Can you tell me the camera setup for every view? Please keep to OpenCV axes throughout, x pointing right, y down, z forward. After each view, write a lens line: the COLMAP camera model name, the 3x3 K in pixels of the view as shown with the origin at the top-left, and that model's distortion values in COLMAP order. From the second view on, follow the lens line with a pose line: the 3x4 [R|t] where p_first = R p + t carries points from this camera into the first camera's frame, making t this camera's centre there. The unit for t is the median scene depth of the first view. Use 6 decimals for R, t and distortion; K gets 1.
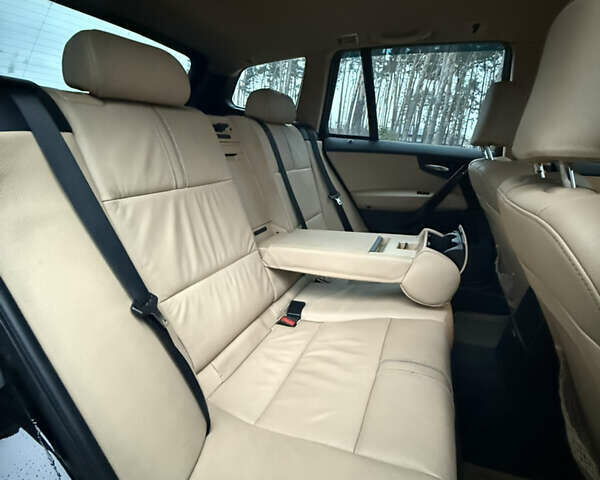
lens RADIAL K [[341.7, 0, 300.0], [0, 341.7, 240.0], [0, 0, 1]] dist [-0.004618, -0.001579]
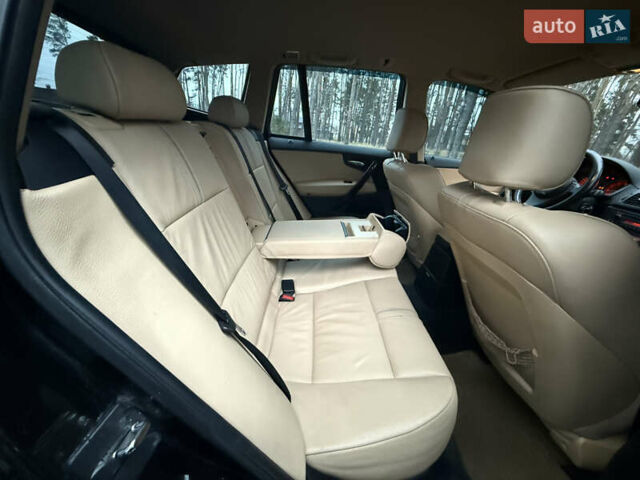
lens RADIAL K [[275.5, 0, 320.0], [0, 275.5, 240.0], [0, 0, 1]] dist [-0.000046, 0.000412]
pose [[0.902801, -0.139660, 0.406750, -0.265626], [0.087237, 0.985609, 0.144789, -0.093990], [-0.421118, -0.095232, 0.901992, 0.038051]]
